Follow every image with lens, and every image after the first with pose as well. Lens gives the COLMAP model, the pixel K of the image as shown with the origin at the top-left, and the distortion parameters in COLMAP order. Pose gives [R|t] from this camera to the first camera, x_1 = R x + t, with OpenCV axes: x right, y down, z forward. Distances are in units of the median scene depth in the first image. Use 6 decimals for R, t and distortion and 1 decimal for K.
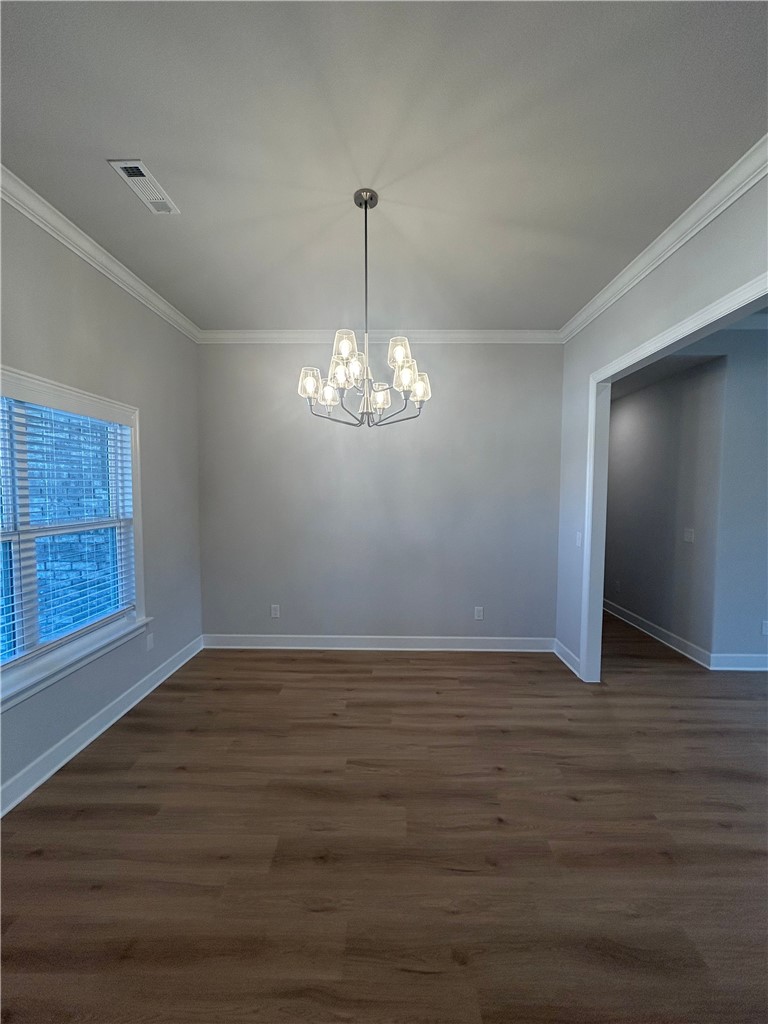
lens RADIAL K [[395.6, 0, 384.0], [0, 395.6, 512.0], [0, 0, 1]] dist [0.000077, 0.000175]
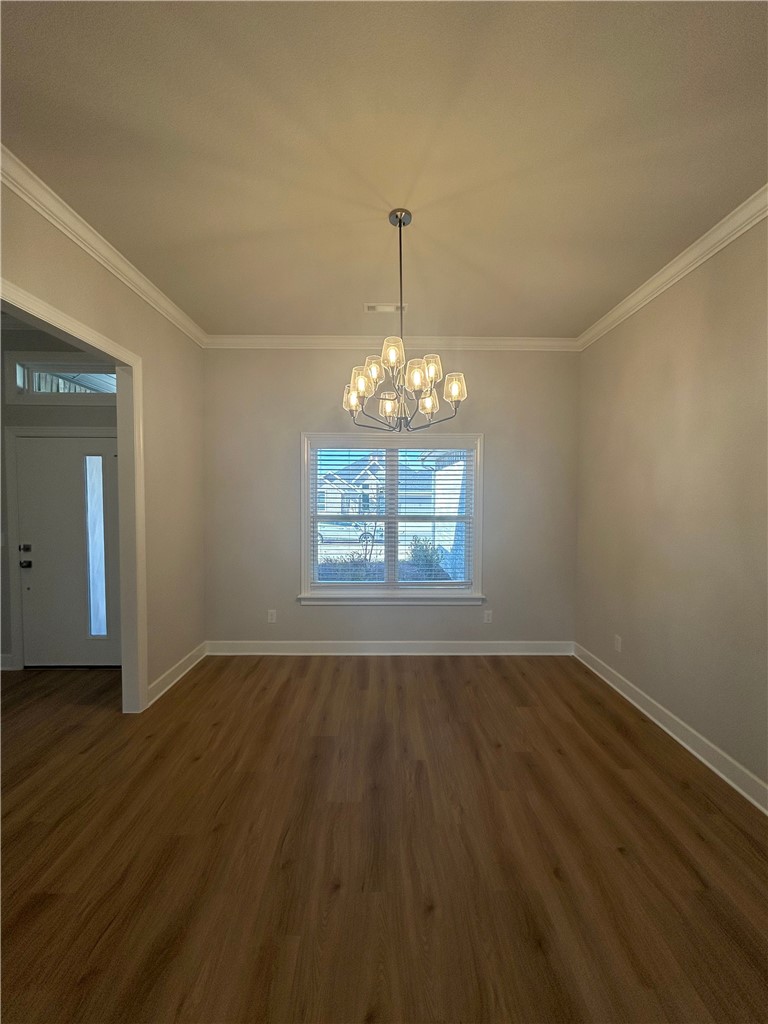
lens RADIAL K [[410.8, 0, 386.2], [0, 410.8, 512.6], [0, 0, 1]] dist [-0.003131, 0.000313]
pose [[0.045397, 0.029699, -0.998527, 0.782408], [-0.059842, 0.997844, 0.026958, -0.010712], [0.997175, 0.058530, 0.047076, 0.711464]]
